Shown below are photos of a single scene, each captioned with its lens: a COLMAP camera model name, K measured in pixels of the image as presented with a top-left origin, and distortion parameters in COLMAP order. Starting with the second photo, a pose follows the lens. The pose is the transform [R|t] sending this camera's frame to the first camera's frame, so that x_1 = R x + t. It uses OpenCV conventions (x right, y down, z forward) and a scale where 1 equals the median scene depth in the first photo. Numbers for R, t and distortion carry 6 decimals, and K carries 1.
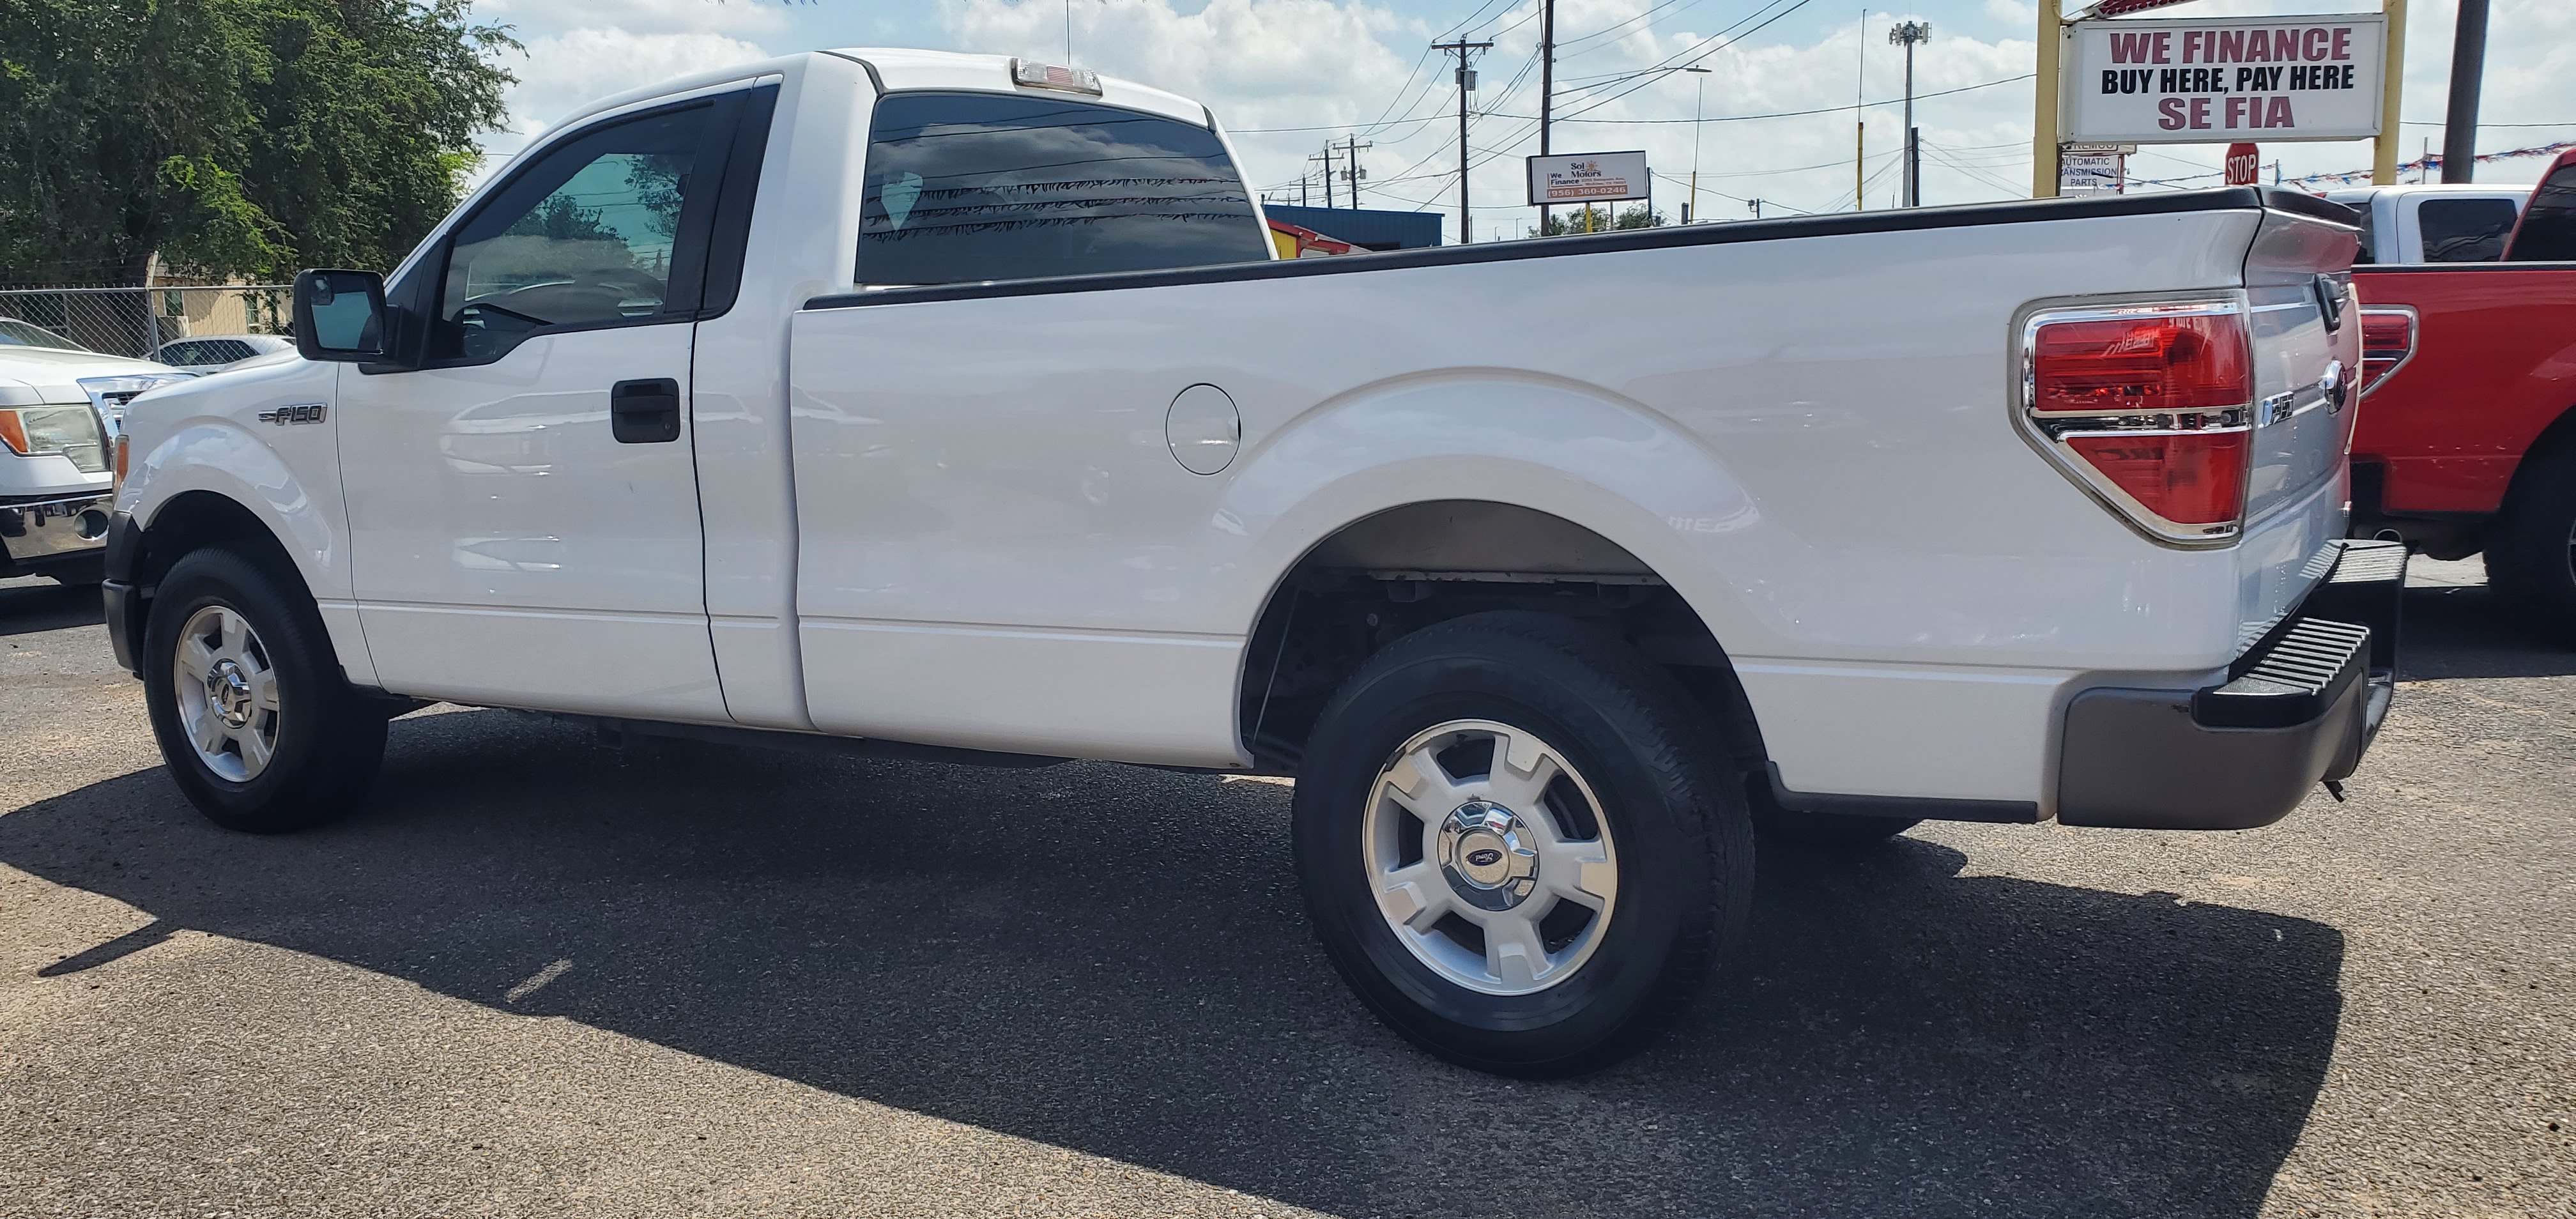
lens RADIAL K [[2058.2, 0, 1258.9], [0, 2058.2, 618.1], [0, 0, 1]] dist [0.042701, -0.036728]
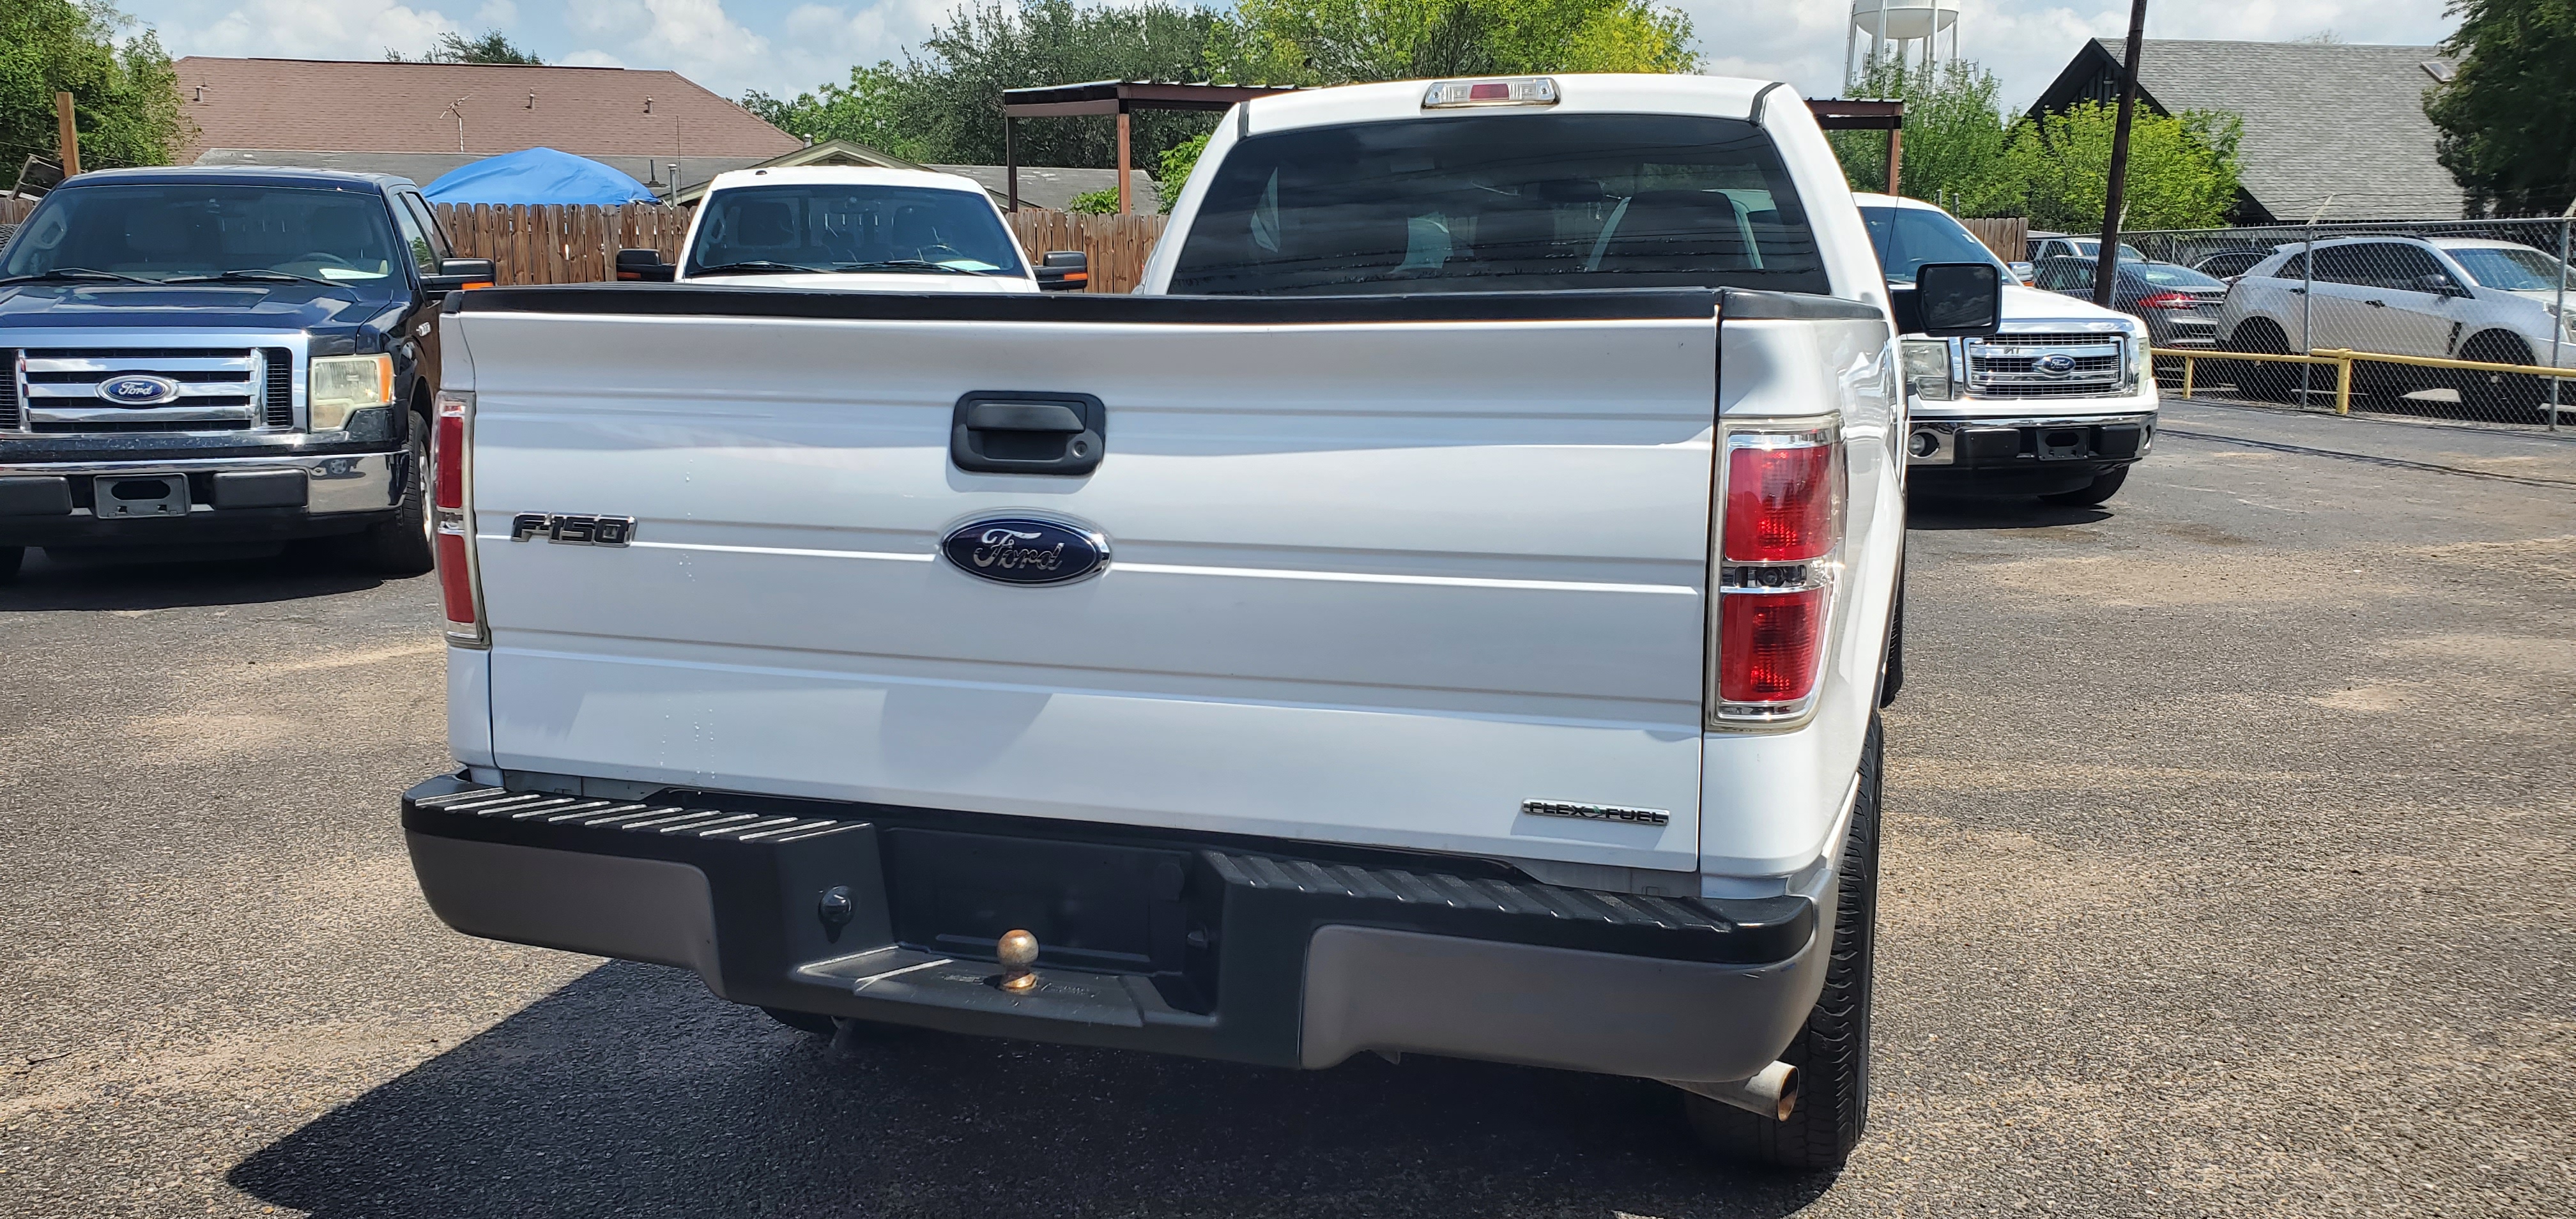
lens RADIAL K [[1969.3, 0, 1197.6], [0, 1969.3, 581.7], [0, 0, 1]] dist [0.181270, -0.351825]
pose [[0.230840, 0.184345, -0.955369, 0.336801], [-0.146487, 0.977281, 0.153178, -0.060938], [0.961901, 0.104589, 0.252600, 0.248782]]
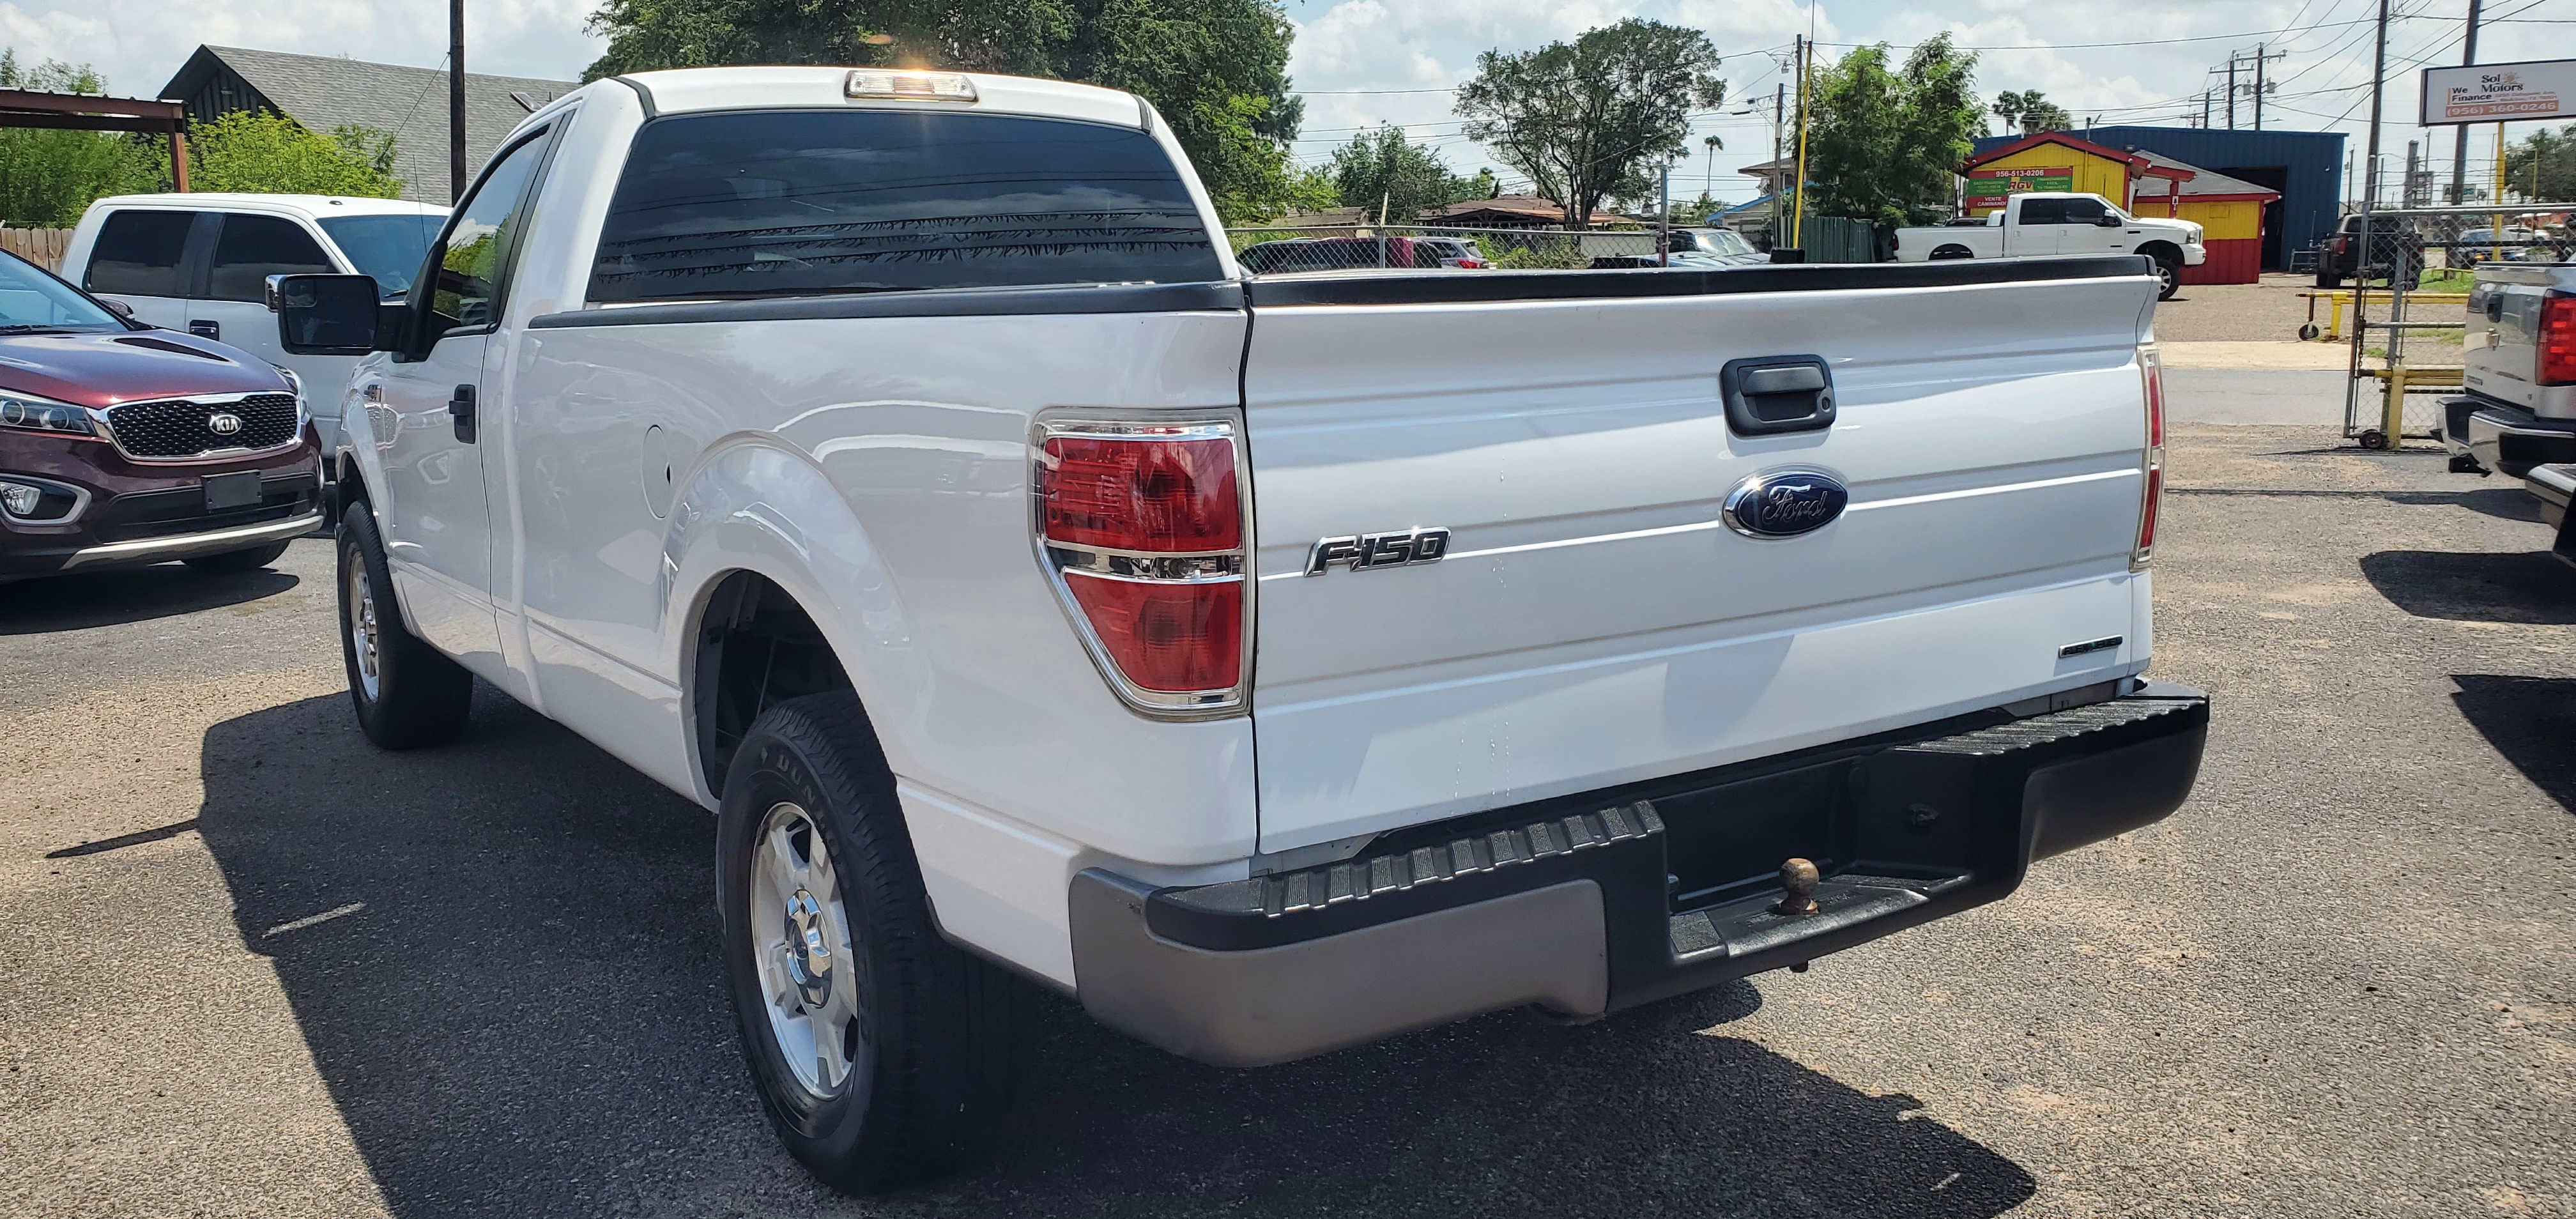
lens RADIAL K [[2058.2, 0, 1258.9], [0, 2058.2, 618.1], [0, 0, 1]] dist [0.042701, -0.036728]
pose [[0.909265, 0.085347, -0.407374, 0.188088], [-0.070466, 0.996188, 0.051426, -0.027508], [0.410210, -0.018054, 0.911812, 0.061828]]
